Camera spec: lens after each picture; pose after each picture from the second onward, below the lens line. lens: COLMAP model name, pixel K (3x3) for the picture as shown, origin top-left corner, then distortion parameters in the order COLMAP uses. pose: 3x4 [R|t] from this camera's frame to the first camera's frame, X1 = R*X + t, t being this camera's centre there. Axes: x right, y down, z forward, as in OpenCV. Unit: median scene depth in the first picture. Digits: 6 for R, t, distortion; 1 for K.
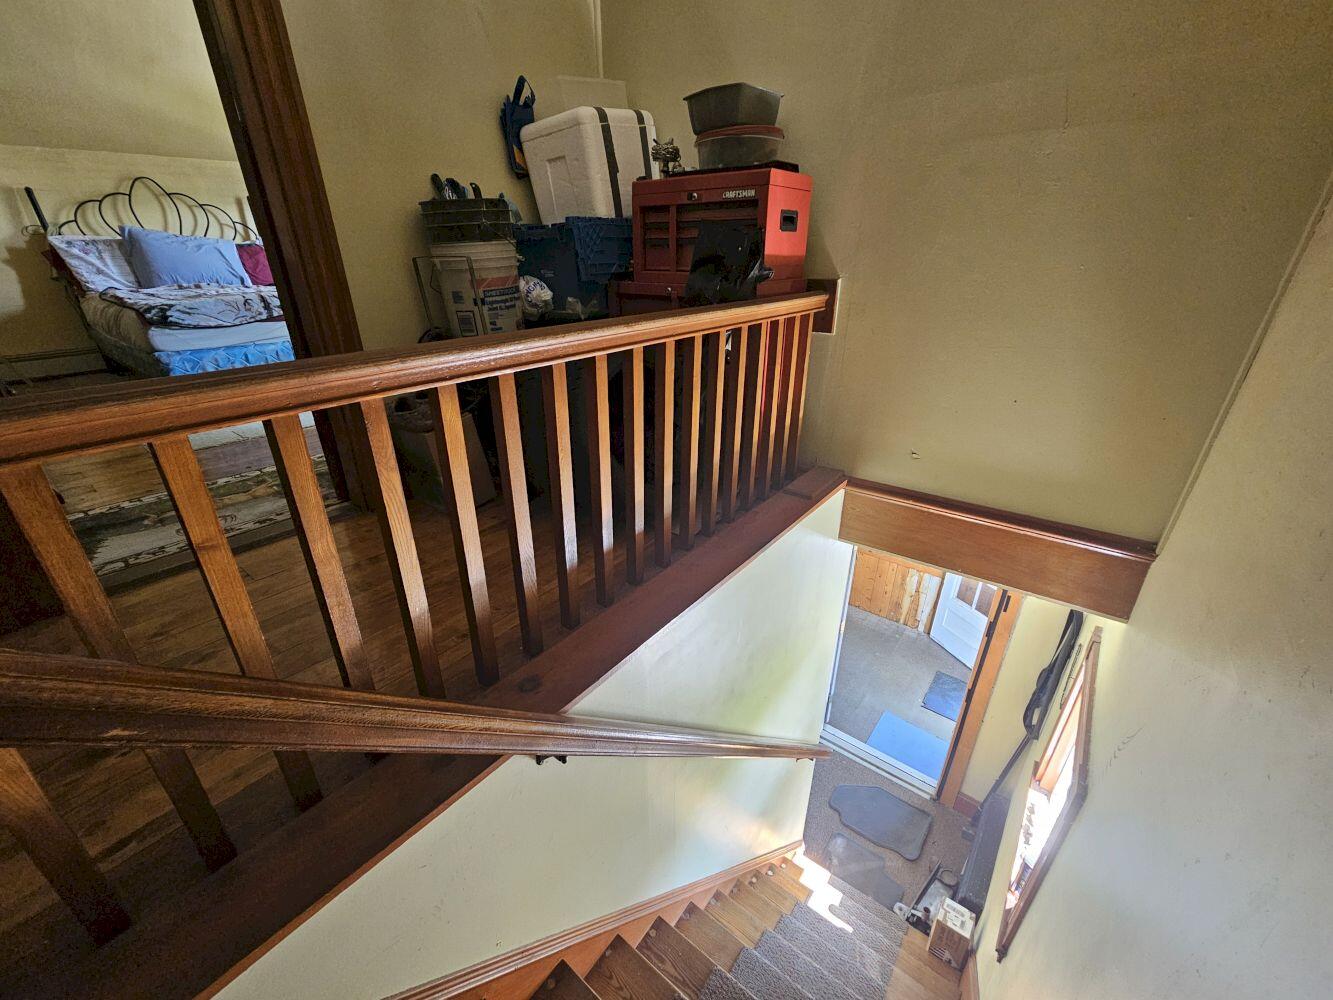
lens RADIAL K [[545.6, 0, 661.7], [0, 545.6, 506.7], [0, 0, 1]] dist [-0.004511, 0.001543]
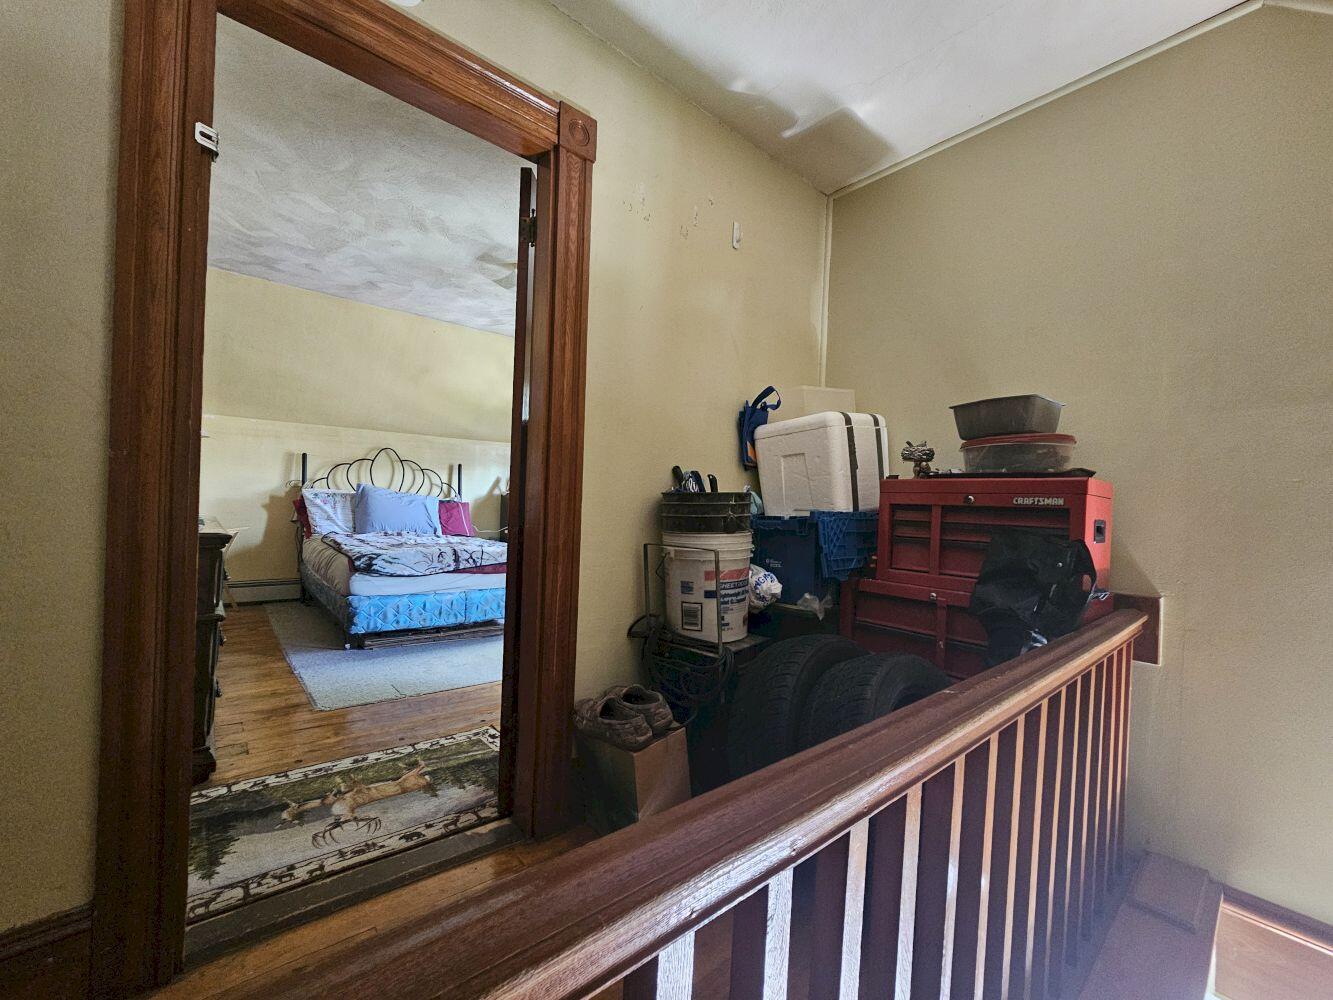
lens RADIAL K [[545.6, 0, 662.6], [0, 545.6, 506.8], [0, 0, 1]] dist [-0.004511, 0.001543]
pose [[0.980522, 0.048095, -0.190430, -0.209127], [-0.124926, 0.900874, -0.415716, -0.106954], [0.151560, 0.431409, 0.889335, 0.121158]]
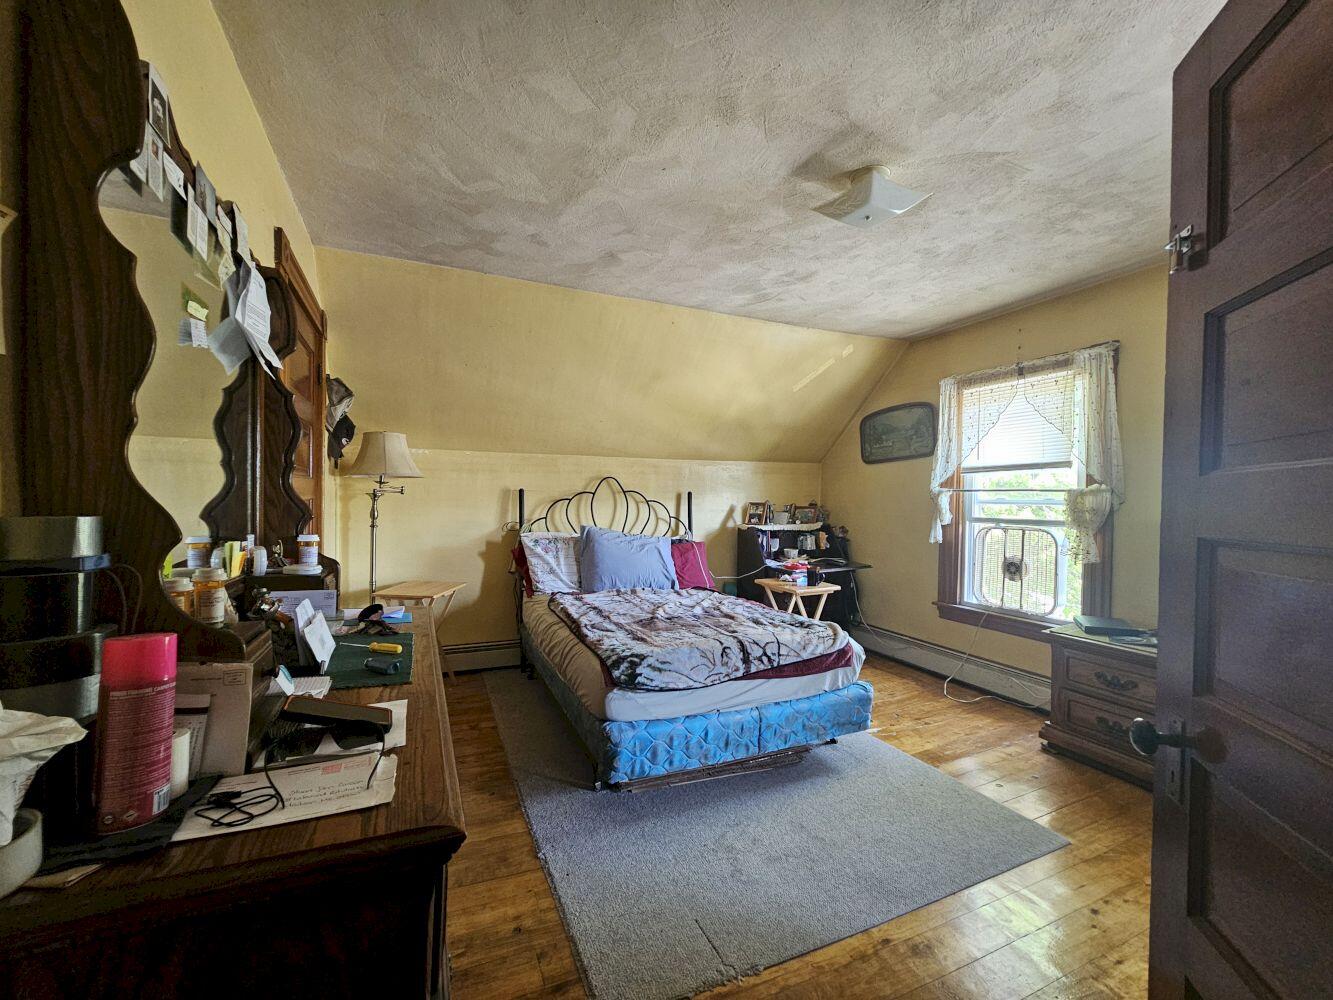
lens RADIAL K [[545.6, 0, 662.1], [0, 545.6, 509.5], [0, 0, 1]] dist [-0.004511, 0.001543]
pose [[0.886349, 0.030256, -0.462029, -0.762868], [-0.220849, 0.904664, -0.364430, -0.397130], [0.406954, 0.425051, 0.808530, 0.491593]]
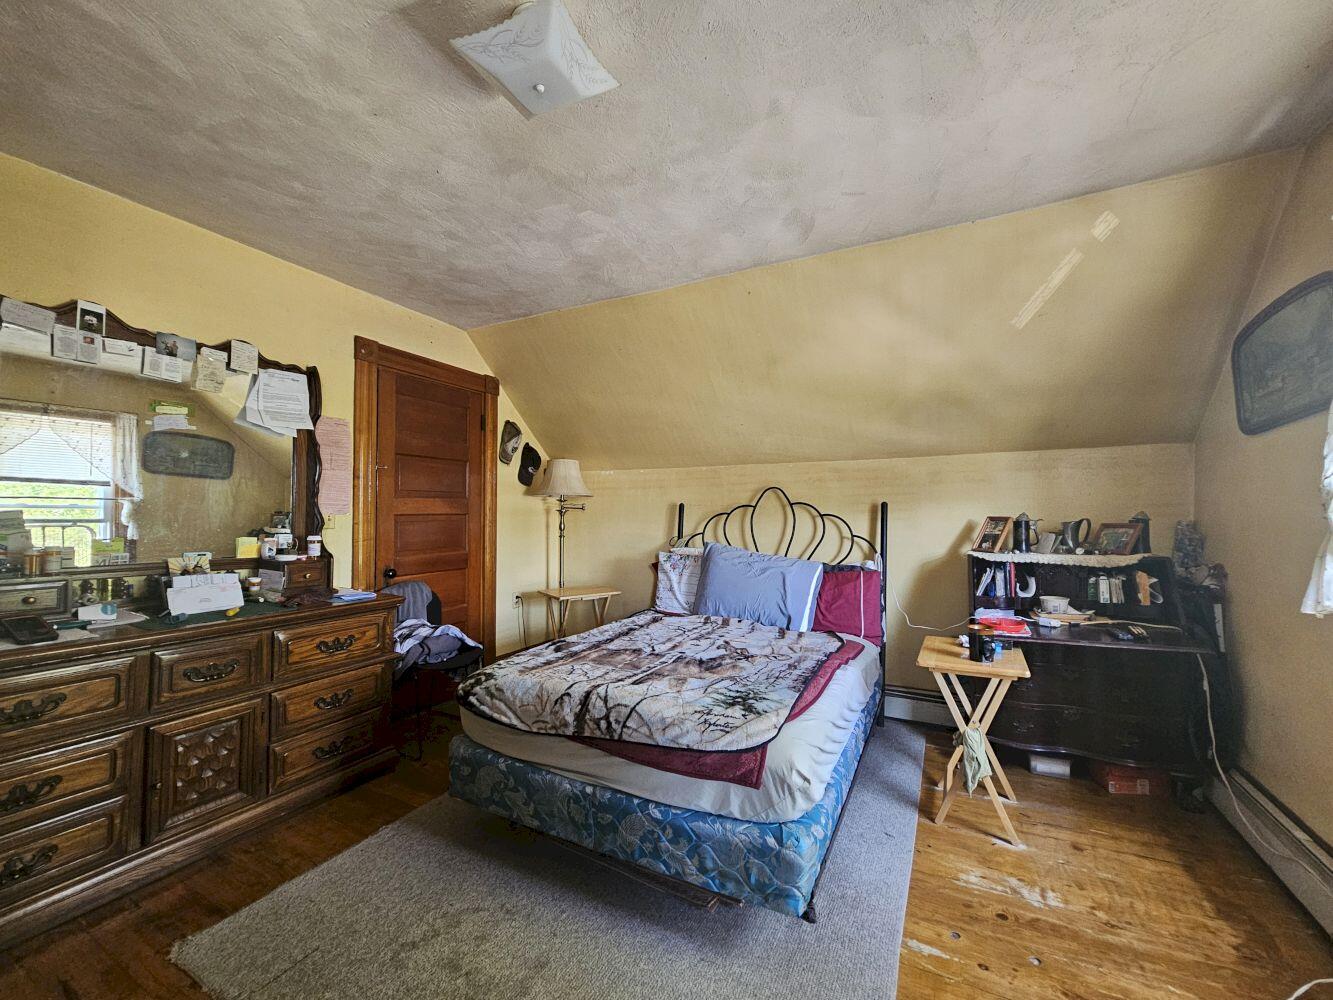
lens RADIAL K [[545.6, 0, 661.7], [0, 545.6, 508.0], [0, 0, 1]] dist [-0.004511, 0.001543]
pose [[0.184890, 0.001440, -0.982758, -0.292161], [-0.434724, 0.896961, -0.080472, -0.806823], [0.881380, 0.442107, 0.166465, 1.339142]]
